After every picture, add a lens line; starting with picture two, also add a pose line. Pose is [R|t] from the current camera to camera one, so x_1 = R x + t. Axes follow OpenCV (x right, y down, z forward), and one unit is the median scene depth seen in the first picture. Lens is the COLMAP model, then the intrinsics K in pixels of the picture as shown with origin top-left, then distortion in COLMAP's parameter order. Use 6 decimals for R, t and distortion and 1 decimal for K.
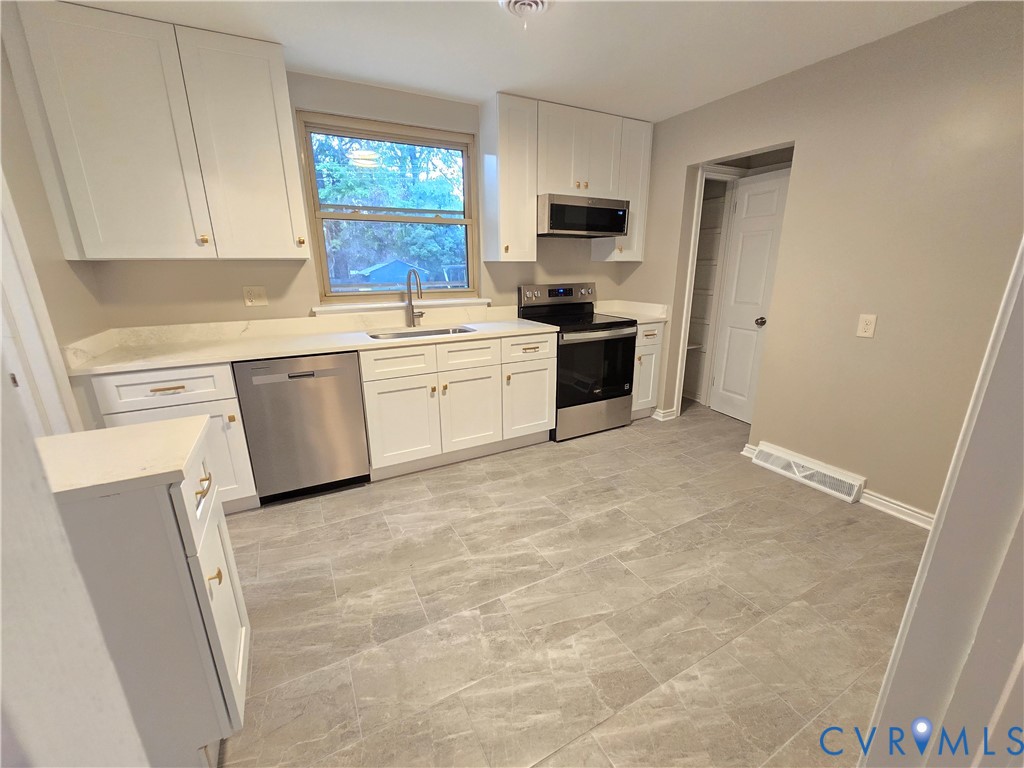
lens RADIAL K [[418.8, 0, 515.5], [0, 418.8, 385.4], [0, 0, 1]] dist [-0.001753, -0.000916]
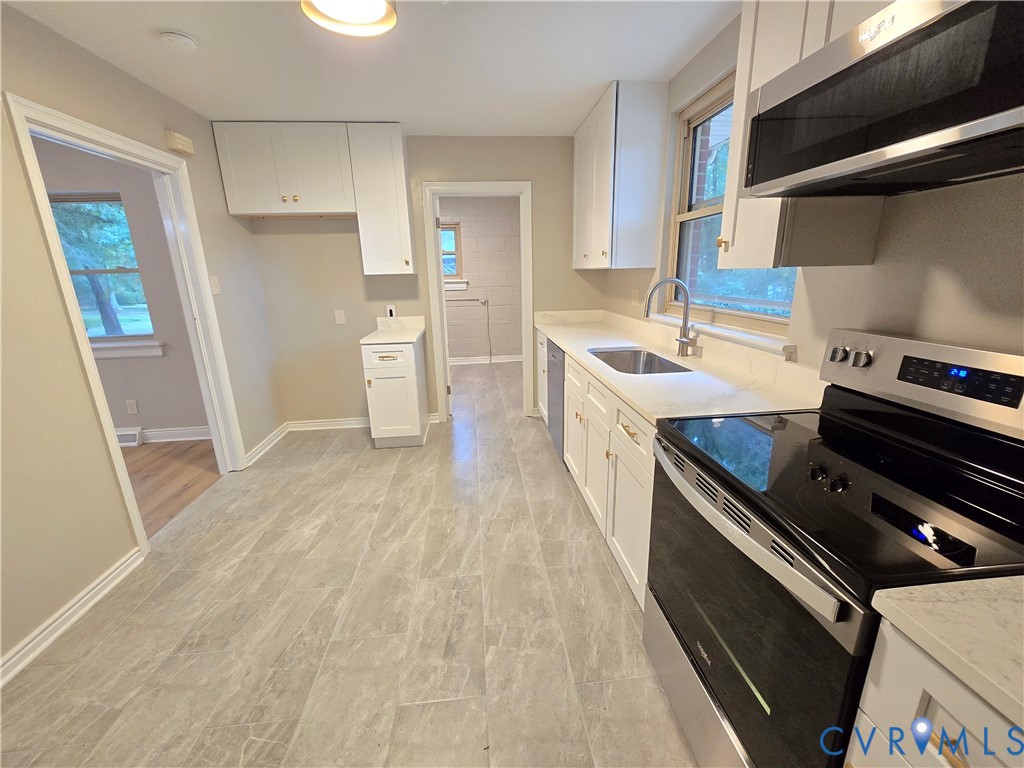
lens RADIAL K [[418.8, 0, 515.5], [0, 418.8, 385.4], [0, 0, 1]] dist [-0.001753, -0.000916]
pose [[-0.380114, 0.259114, -0.887904, 0.688196], [-0.231723, 0.902668, 0.362623, -0.374098], [0.895443, 0.343586, -0.283074, 1.227924]]
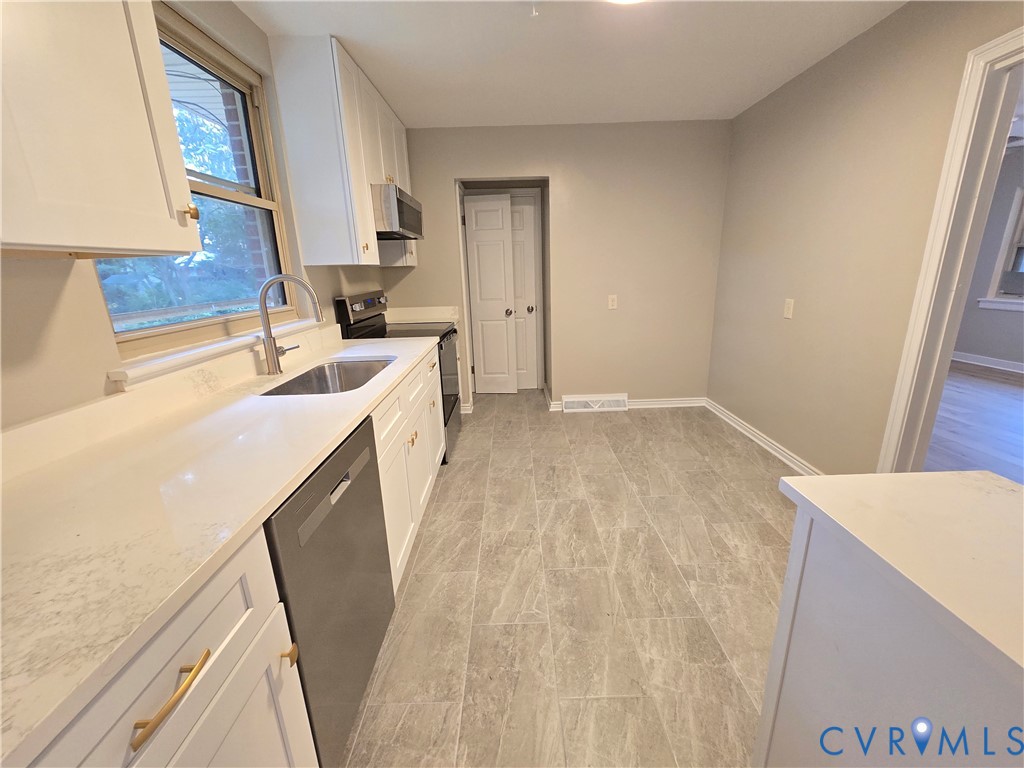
lens RADIAL K [[418.8, 0, 515.5], [0, 418.8, 385.4], [0, 0, 1]] dist [-0.001753, -0.000916]
pose [[0.465540, -0.245215, 0.850378, -0.764491], [0.269517, 0.954492, 0.127690, -0.137934], [-0.842991, 0.169747, 0.510444, 0.527011]]
